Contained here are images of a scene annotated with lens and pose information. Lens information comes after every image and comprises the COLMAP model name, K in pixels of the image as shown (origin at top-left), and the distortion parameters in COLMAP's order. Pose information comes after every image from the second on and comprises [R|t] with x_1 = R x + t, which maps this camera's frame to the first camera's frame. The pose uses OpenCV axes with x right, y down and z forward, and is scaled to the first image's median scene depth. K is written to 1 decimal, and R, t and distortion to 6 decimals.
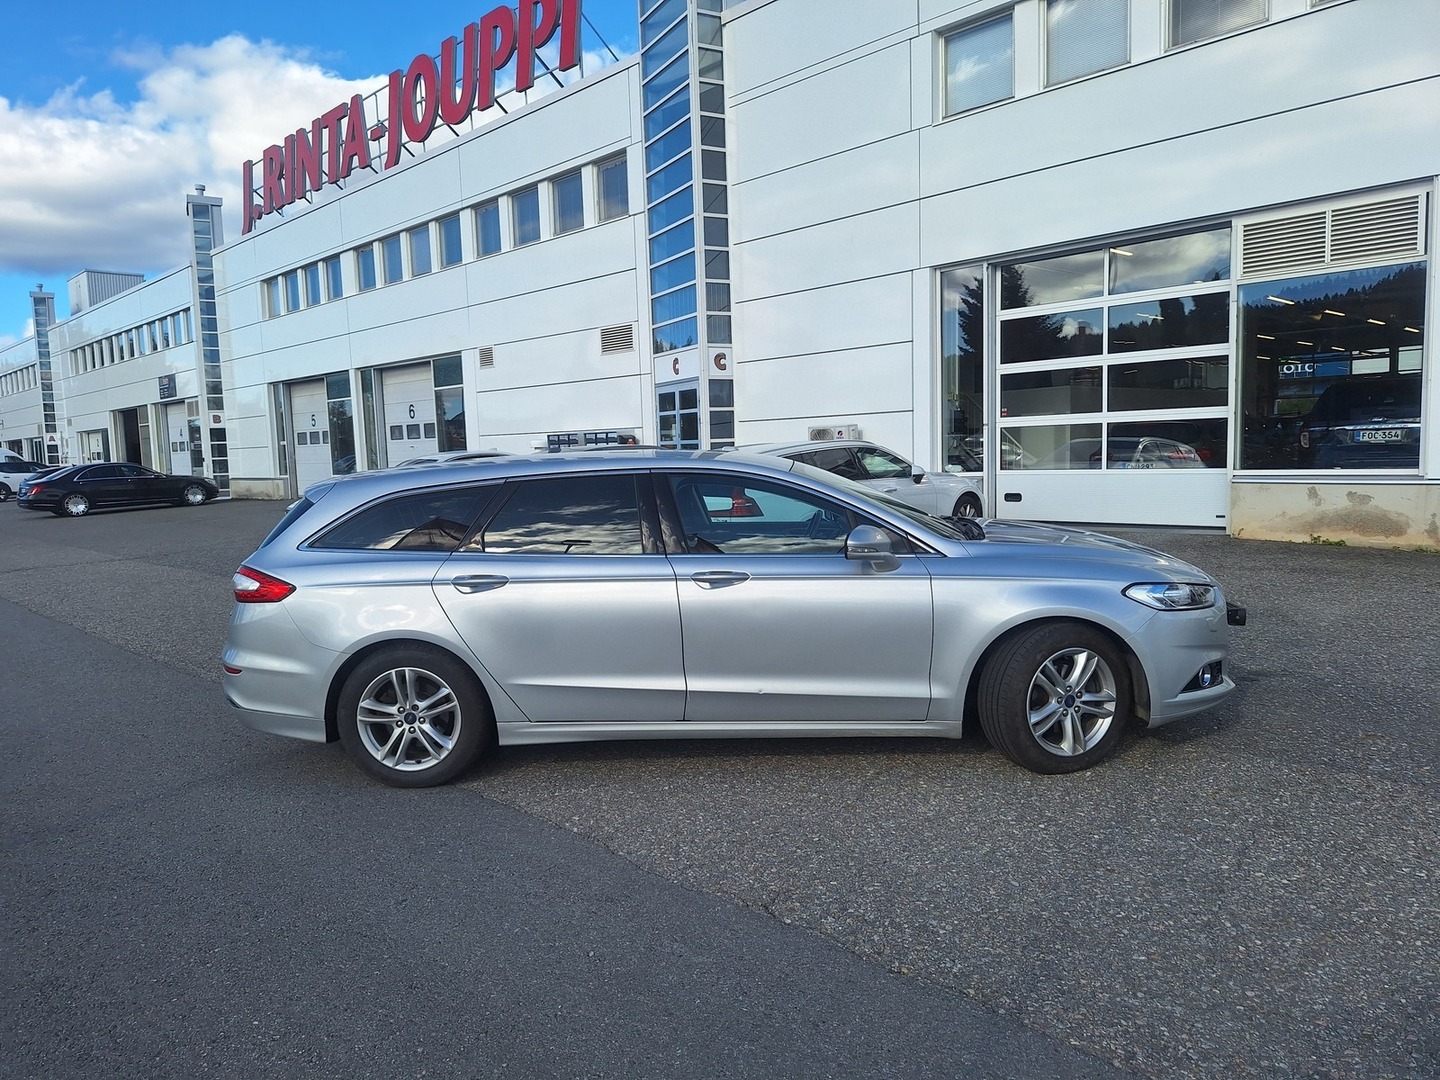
lens RADIAL K [[994.9, 0, 723.5], [0, 994.9, 575.7], [0, 0, 1]] dist [0.023181, 0.001990]
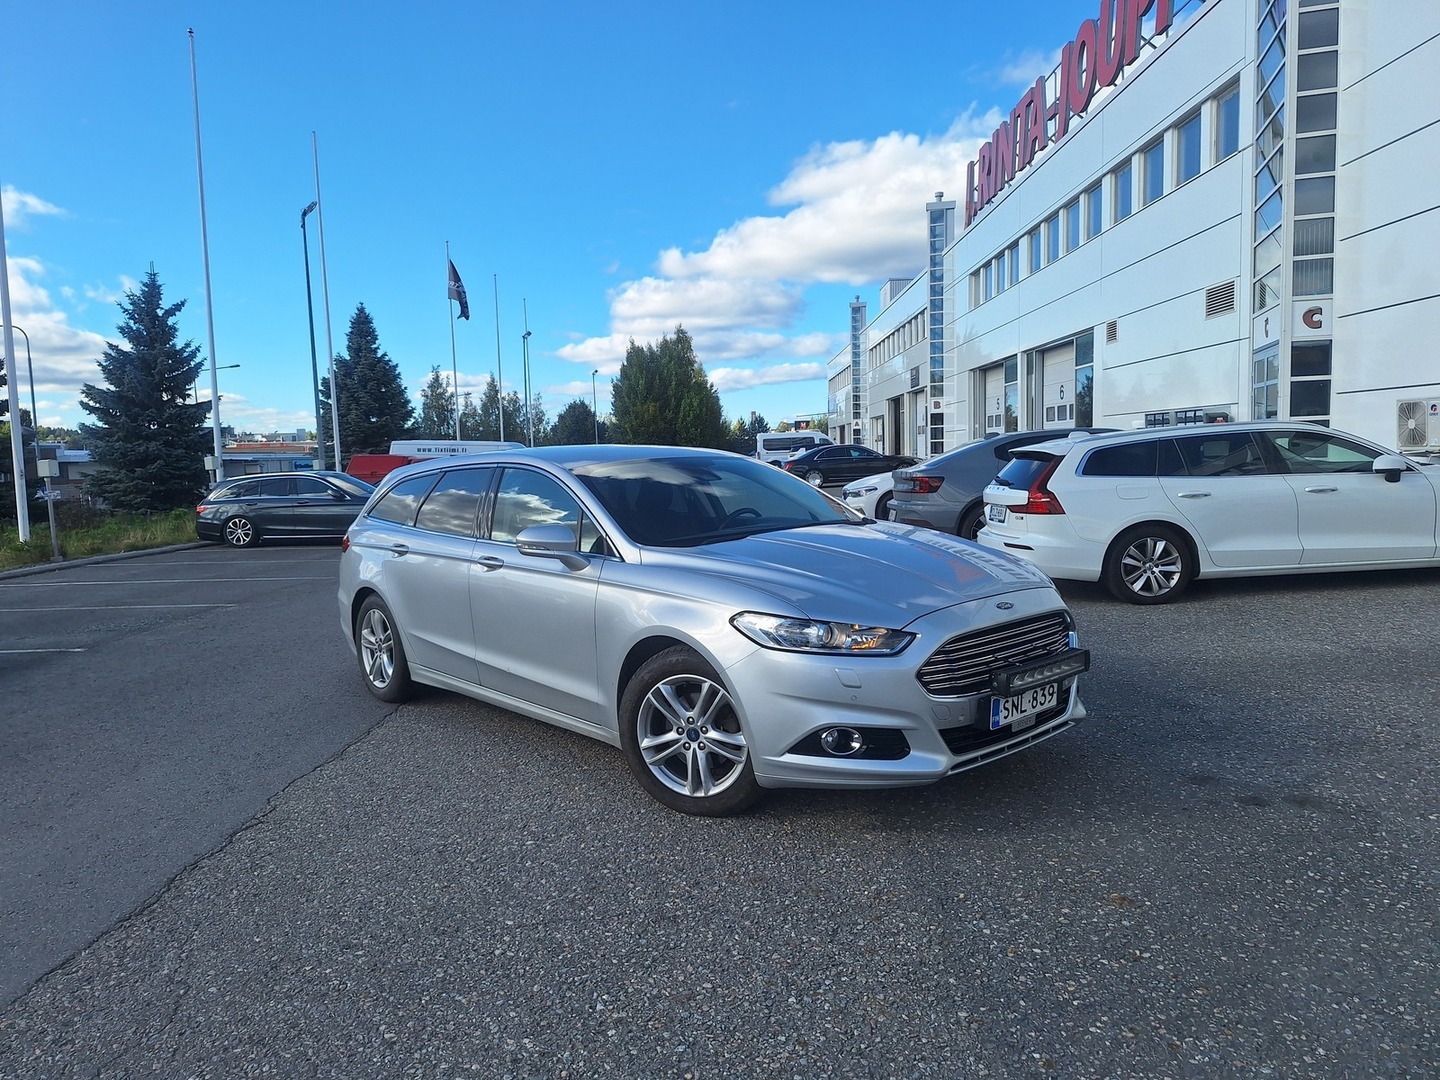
lens RADIAL K [[1013.2, 0, 721.3], [0, 1013.2, 548.4], [0, 0, 1]] dist [0.098433, -0.112425]
pose [[0.694498, 0.075263, -0.715547, 0.209527], [-0.080736, 0.996385, 0.026441, -0.013644], [0.714951, 0.039407, 0.698064, 0.079804]]
